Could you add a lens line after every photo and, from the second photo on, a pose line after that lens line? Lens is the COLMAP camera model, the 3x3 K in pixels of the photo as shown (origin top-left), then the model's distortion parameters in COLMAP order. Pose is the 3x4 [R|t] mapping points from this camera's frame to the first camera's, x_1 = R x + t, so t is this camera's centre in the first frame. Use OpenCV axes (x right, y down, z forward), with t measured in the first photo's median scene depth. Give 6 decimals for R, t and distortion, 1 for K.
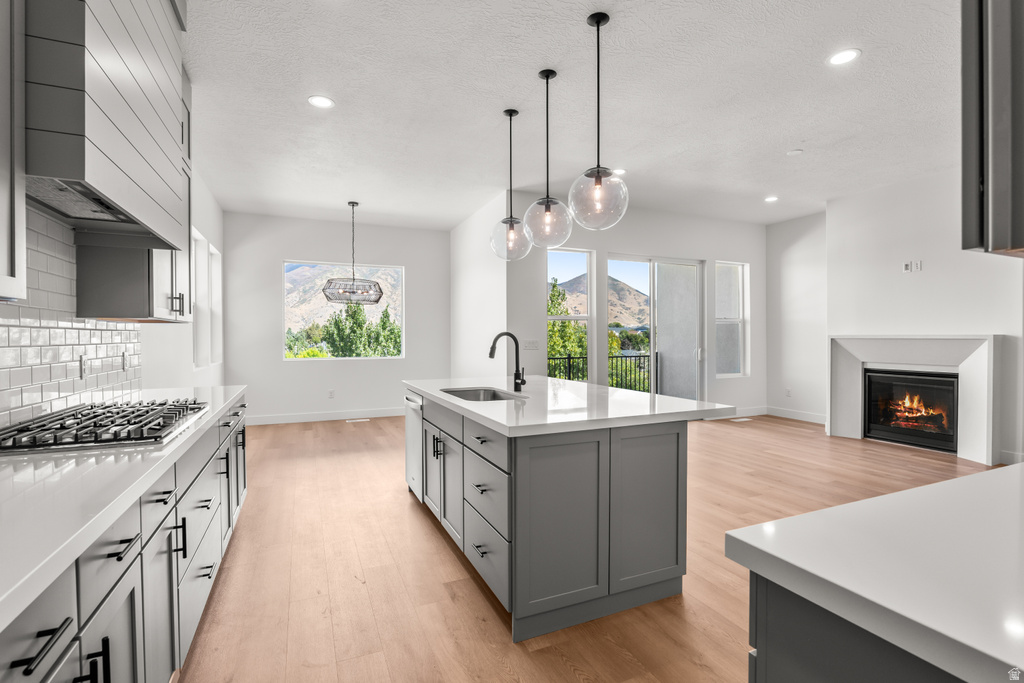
lens RADIAL K [[478.0, 0, 519.8], [0, 478.0, 336.3], [0, 0, 1]] dist [-0.021402, 0.003783]
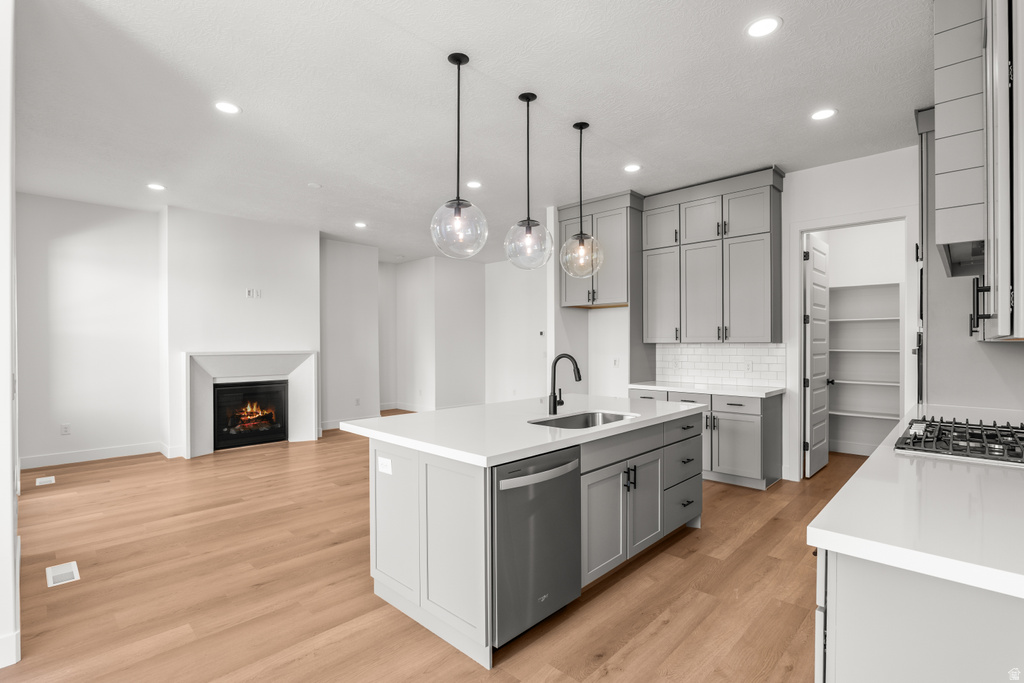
lens RADIAL K [[478.0, 0, 506.9], [0, 478.0, 344.5], [0, 0, 1]] dist [-0.021402, 0.003783]
pose [[-0.364460, 0.001586, 0.931218, -0.539001], [0.004854, 0.999988, 0.000196, -0.017668], [-0.931207, 0.004591, -0.364463, 0.888384]]
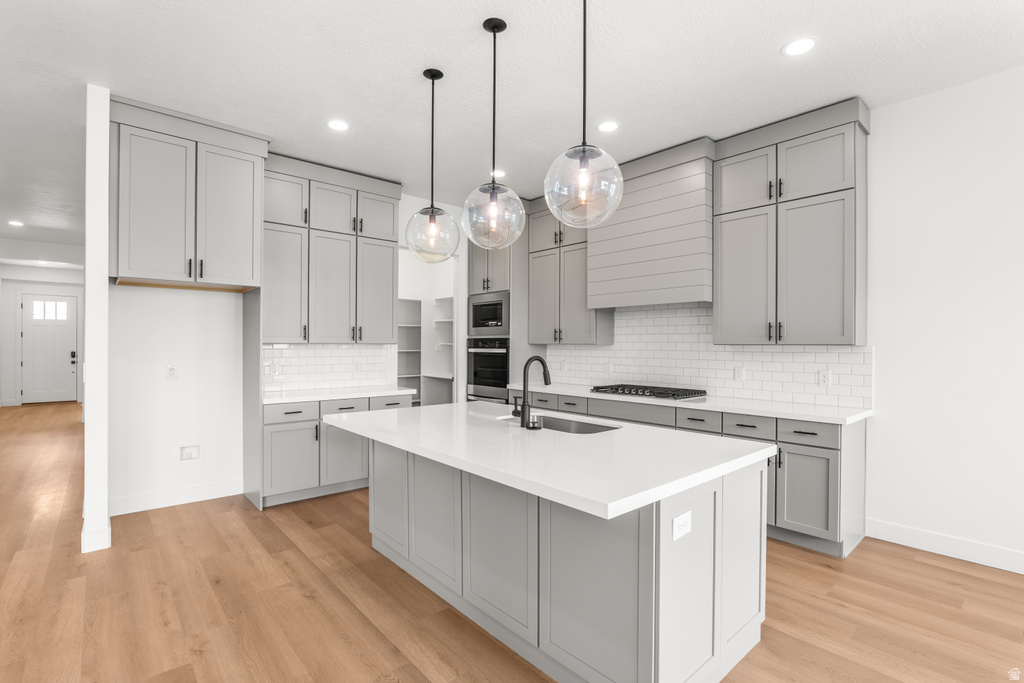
lens RADIAL K [[478.0, 0, 512.4], [0, 478.0, 349.6], [0, 0, 1]] dist [-0.021402, 0.003783]
pose [[-0.957274, -0.000251, -0.289181, 0.160117], [-0.003024, 0.999954, 0.009142, -0.016652], [0.289165, 0.009626, -0.957231, 1.100689]]
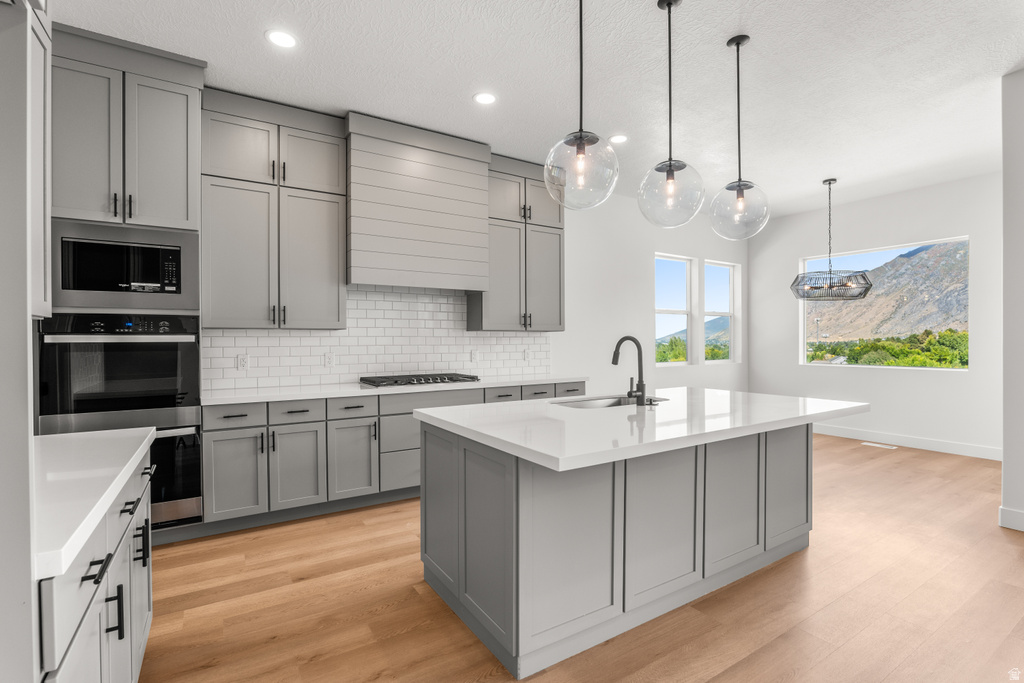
lens RADIAL K [[478.0, 0, 514.0], [0, 478.0, 344.9], [0, 0, 1]] dist [-0.021402, 0.003783]
pose [[0.138235, 0.011001, -0.990338, 0.494549], [0.003849, 0.999925, 0.011645, -0.002154], [0.990392, -0.005421, 0.138183, 0.406498]]
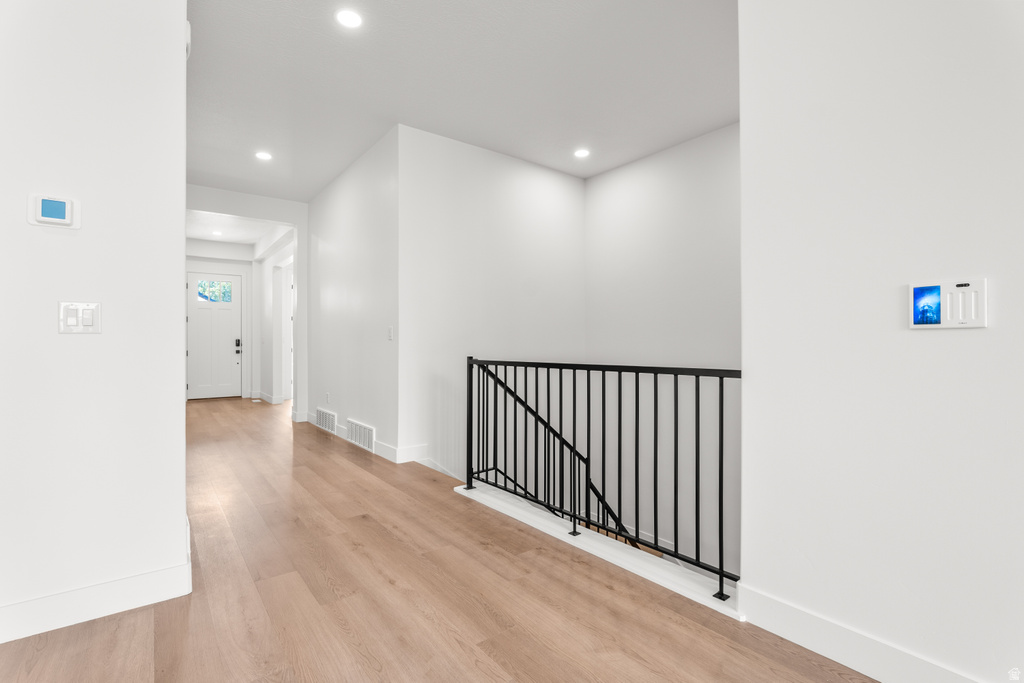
lens RADIAL K [[478.0, 0, 506.8], [0, 478.0, 334.3], [0, 0, 1]] dist [-0.021402, 0.003783]
pose [[-0.975759, 0.013139, -0.218454, 0.808948], [0.016028, 0.999806, -0.011459, 0.035353], [0.218261, -0.014683, -0.975780, 0.547778]]
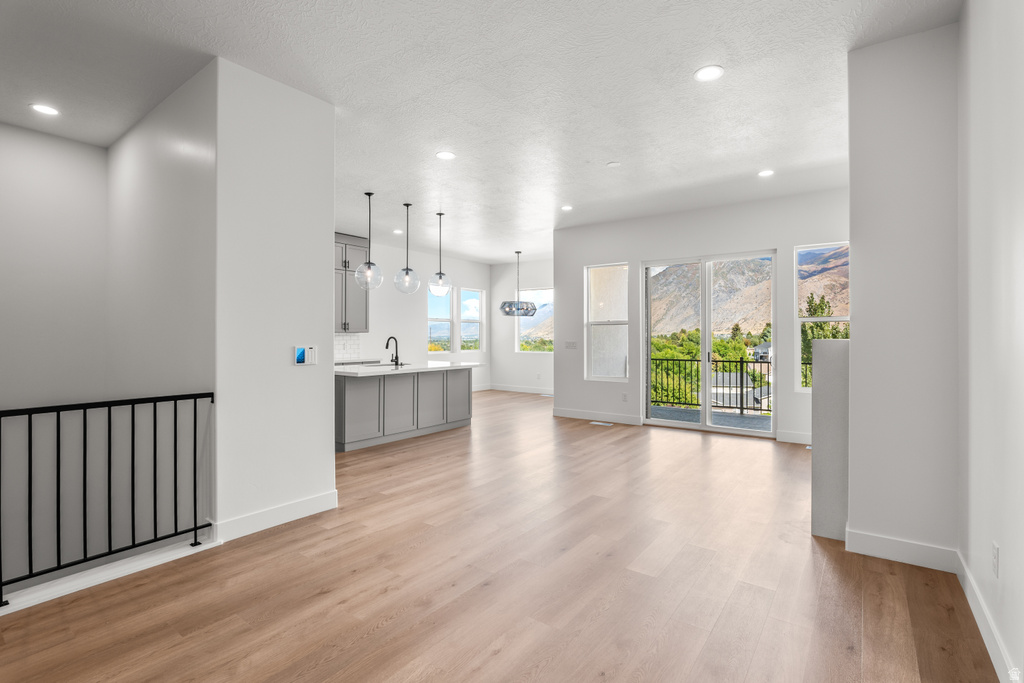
lens RADIAL K [[478.0, 0, 511.9], [0, 478.0, 335.8], [0, 0, 1]] dist [-0.021402, 0.003783]
pose [[0.485873, 0.001920, -0.874027, 1.242684], [-0.001535, 0.999998, 0.001343, -0.009607], [0.874028, 0.000689, 0.485875, 0.269991]]
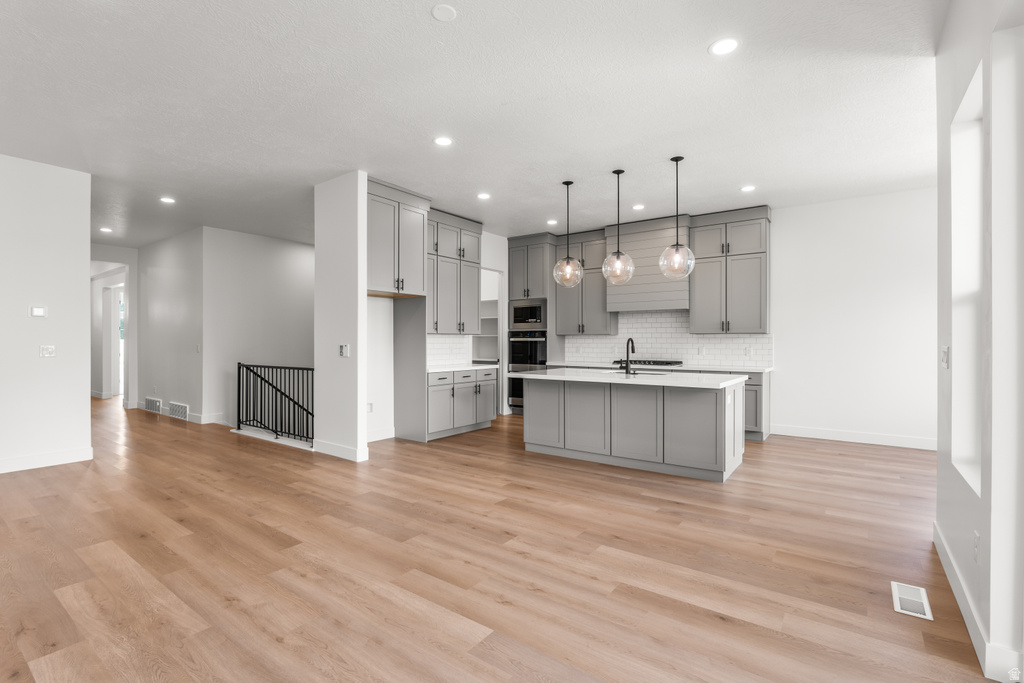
lens RADIAL K [[478.0, 0, 515.0], [0, 478.0, 347.5], [0, 0, 1]] dist [-0.021402, 0.003783]
pose [[-0.869815, 0.007228, -0.493325, 0.701435], [0.001416, 0.999925, 0.012152, 0.002500], [0.493376, 0.009872, -0.869760, 1.372318]]
